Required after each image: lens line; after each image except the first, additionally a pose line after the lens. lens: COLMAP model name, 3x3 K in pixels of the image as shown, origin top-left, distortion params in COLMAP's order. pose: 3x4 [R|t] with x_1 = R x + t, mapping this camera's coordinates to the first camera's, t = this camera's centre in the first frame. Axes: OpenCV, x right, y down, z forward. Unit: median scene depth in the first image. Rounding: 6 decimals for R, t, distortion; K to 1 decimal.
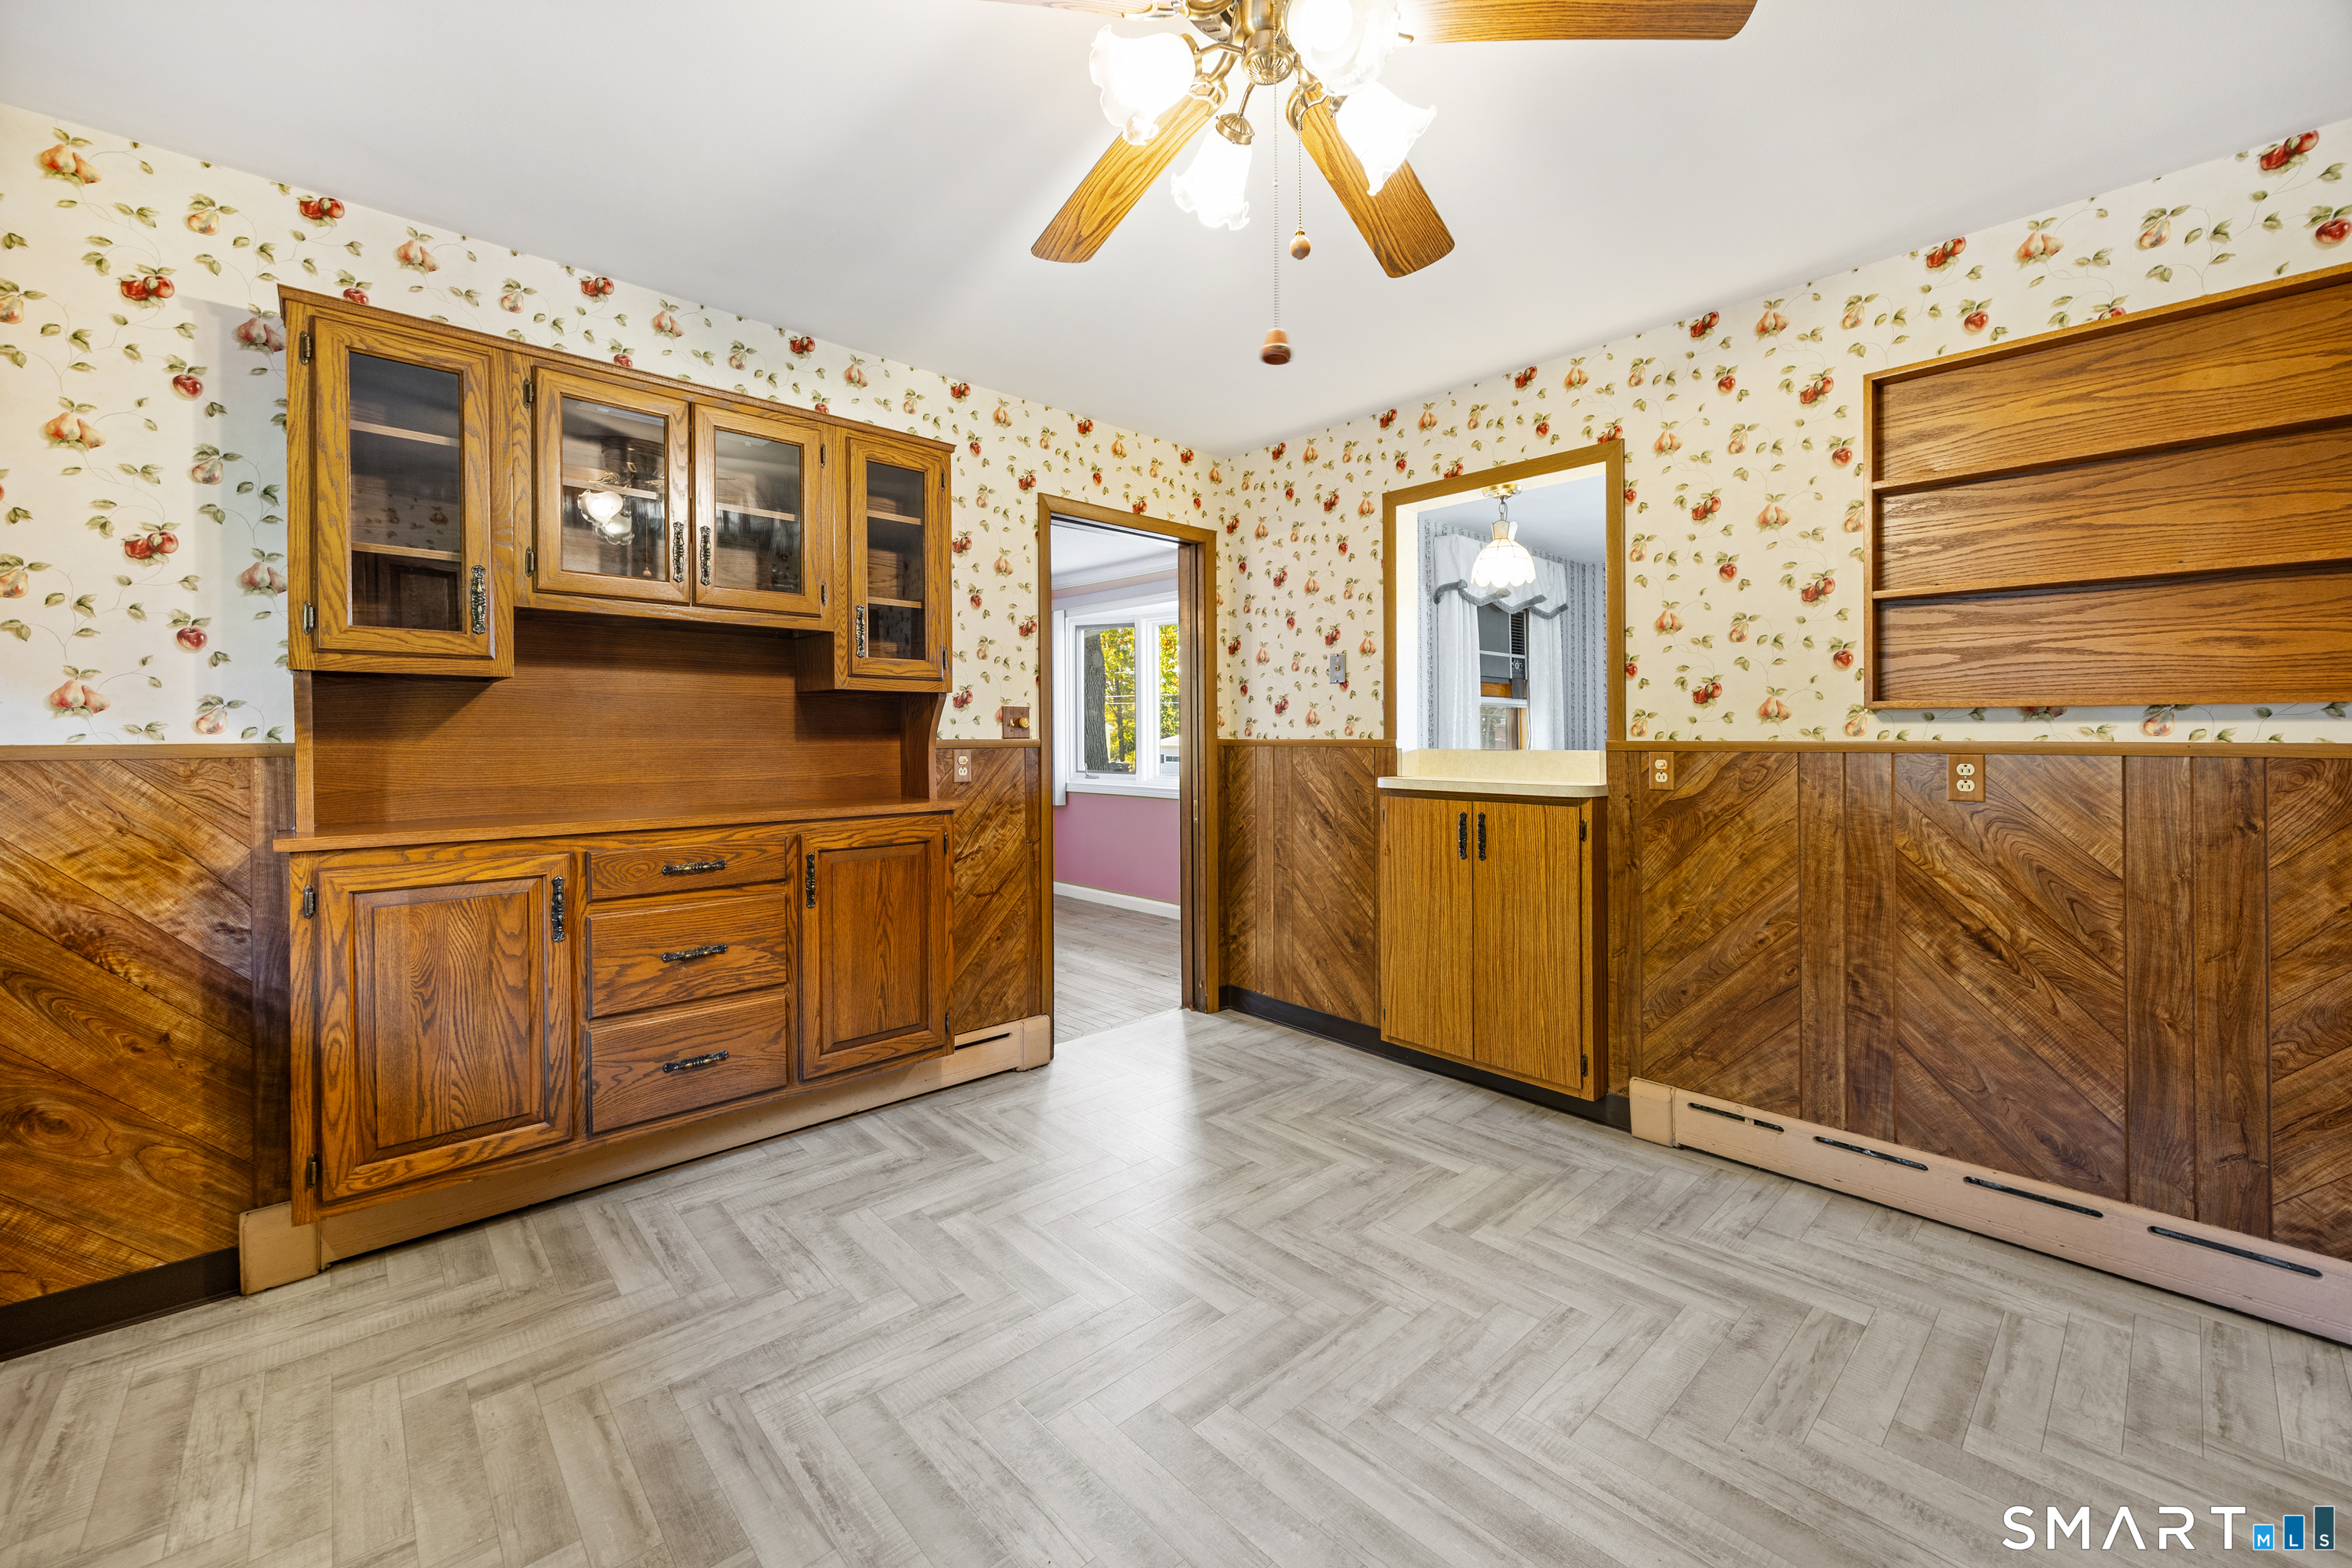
lens RADIAL K [[928.0, 0, 1186.6], [0, 928.0, 719.7], [0, 0, 1]] dist [-0.001767, -0.000105]
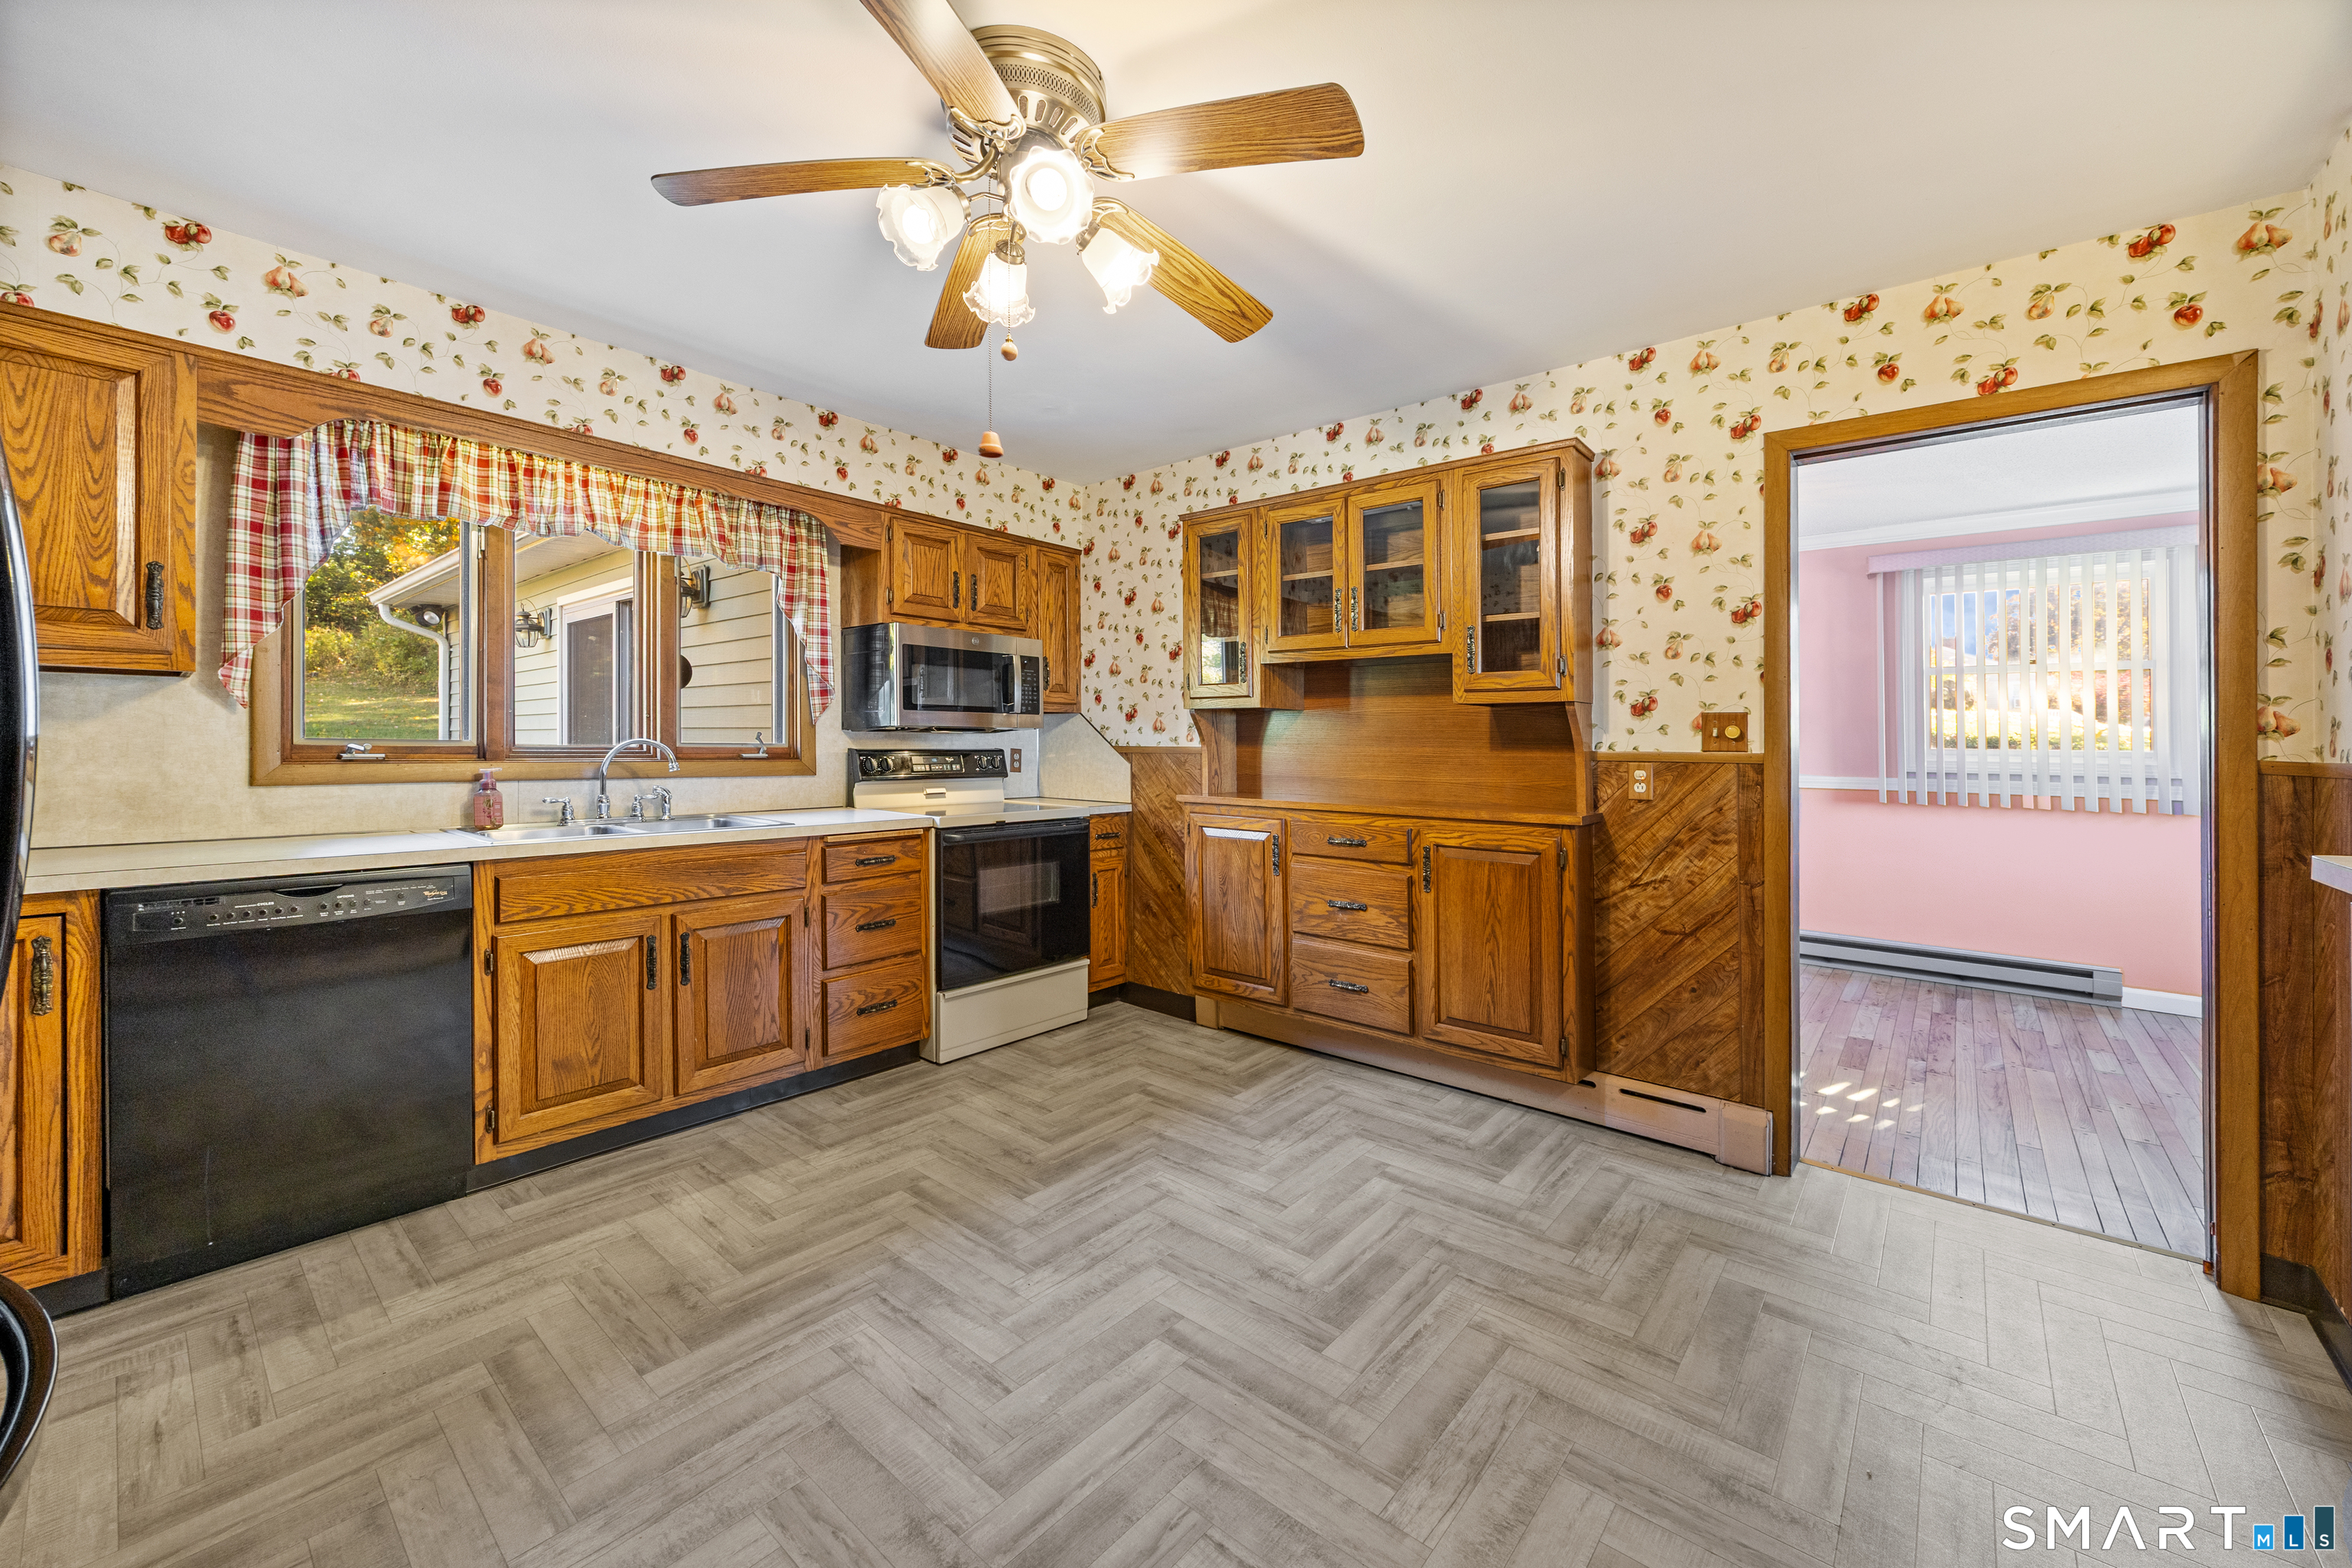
lens RADIAL K [[927.4, 0, 1174.0], [0, 927.4, 736.4], [0, 0, 1]] dist [-0.001518, -0.000206]
pose [[0.109338, -0.001537, -0.994003, 0.695377], [0.009938, 0.999951, -0.000453, 0.002946], [0.993955, -0.009828, 0.109348, 0.534399]]
